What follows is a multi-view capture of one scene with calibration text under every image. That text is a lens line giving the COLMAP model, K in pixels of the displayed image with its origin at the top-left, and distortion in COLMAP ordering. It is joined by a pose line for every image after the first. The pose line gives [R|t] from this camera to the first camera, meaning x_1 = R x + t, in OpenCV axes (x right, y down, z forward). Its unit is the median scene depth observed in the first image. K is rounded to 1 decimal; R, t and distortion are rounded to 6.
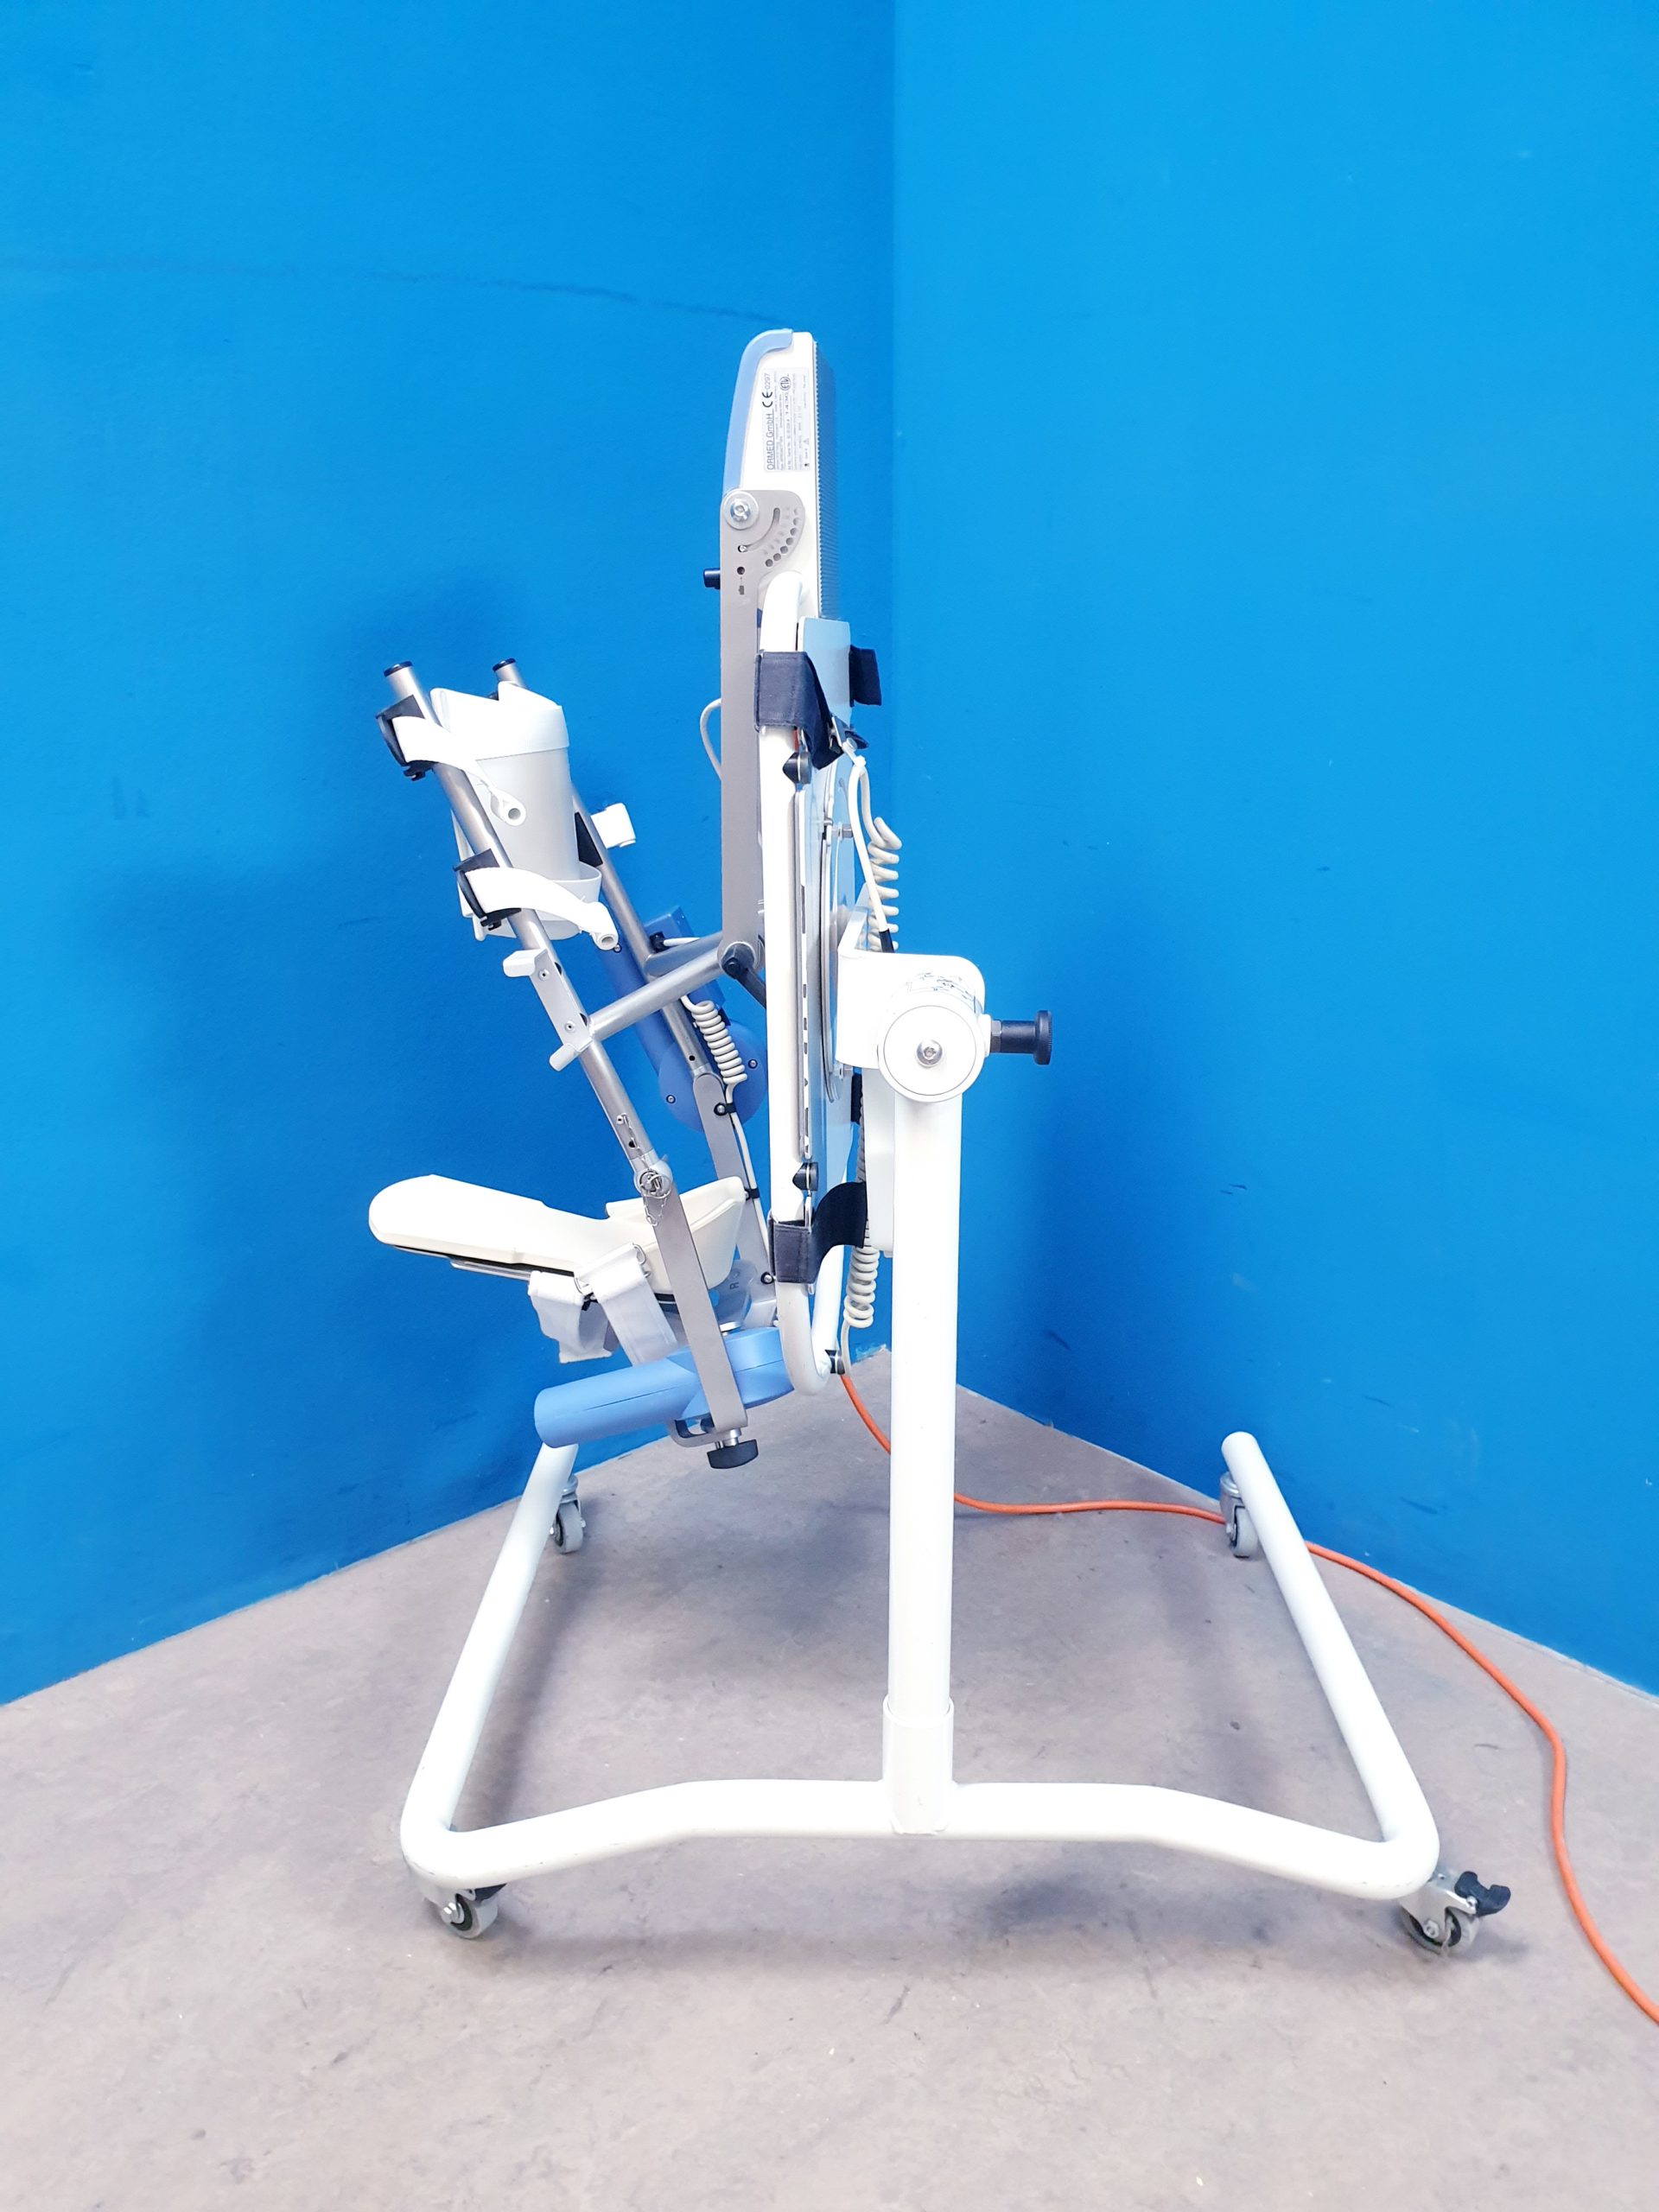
lens RADIAL K [[1757.8, 0, 827.7], [0, 1757.8, 1110.6], [0, 0, 1]] dist [0.043646, 0.006648]
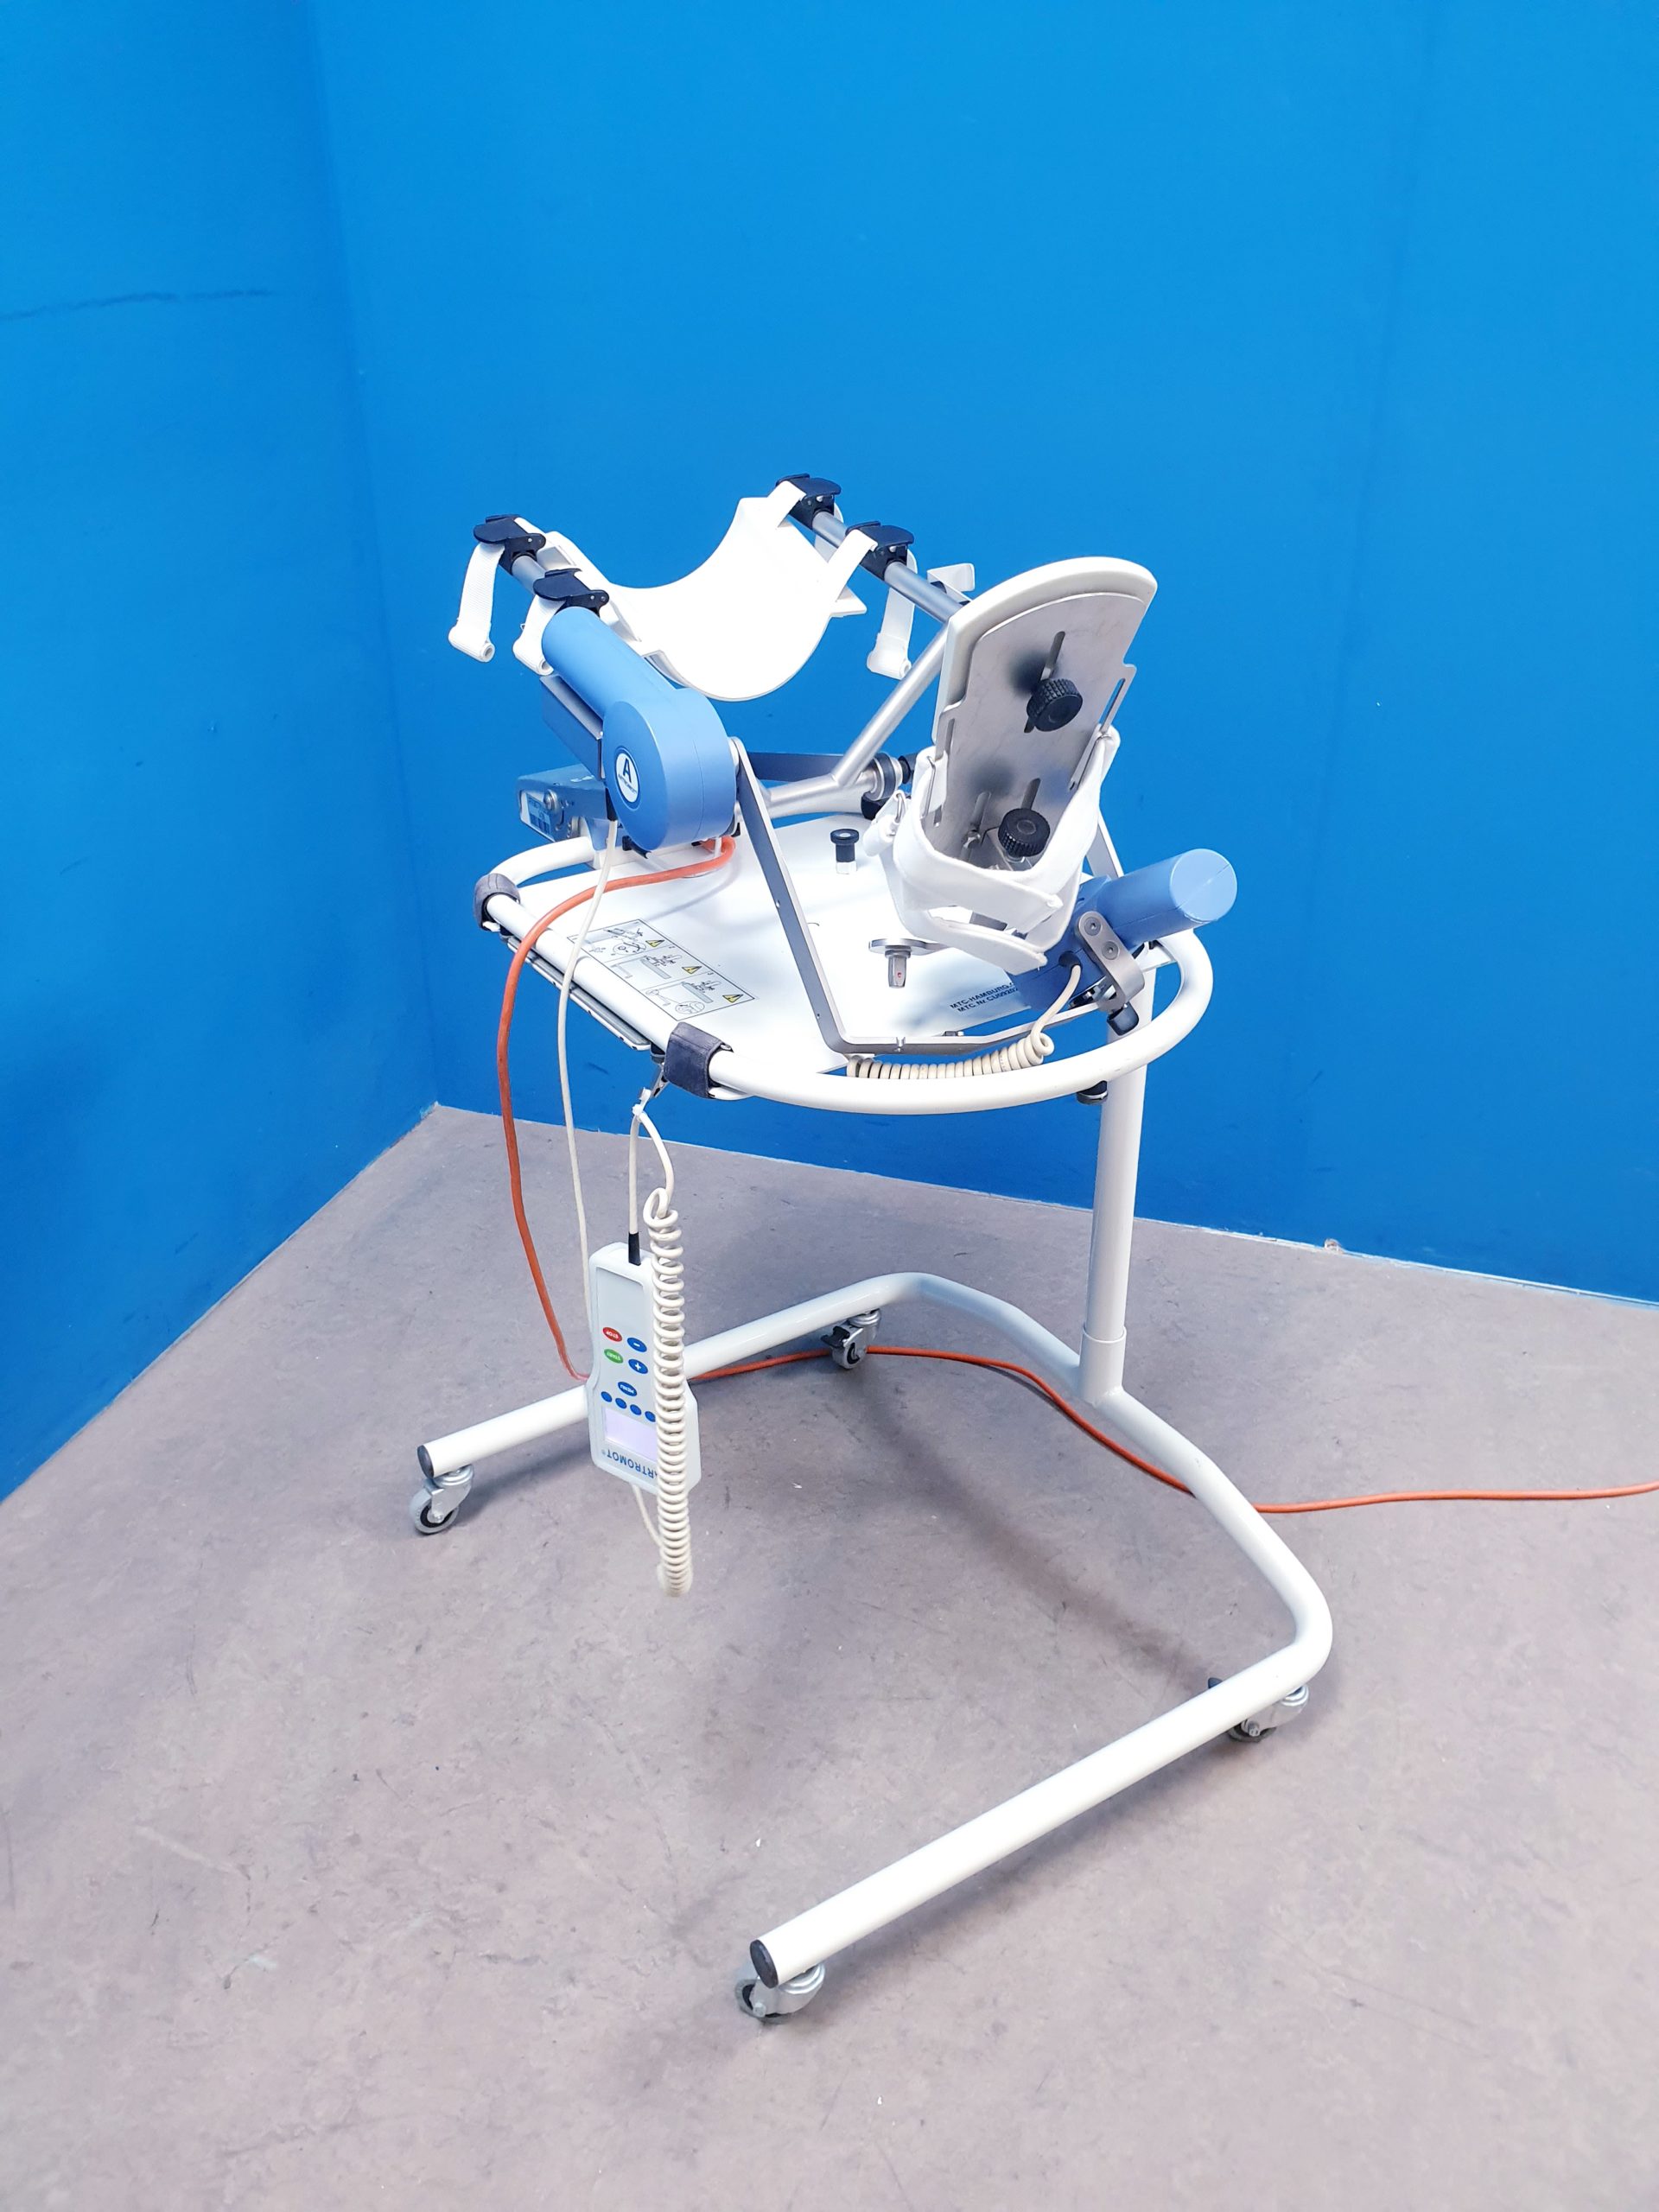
lens RADIAL K [[1721.5, 0, 829.9], [0, 1721.5, 1100.9], [0, 0, 1]] dist [-0.010732, -0.015065]
pose [[0.859659, -0.234555, 0.453839, -0.404820], [0.142597, 0.963230, 0.227714, -0.151791], [-0.490563, -0.131040, 0.861497, -0.279351]]
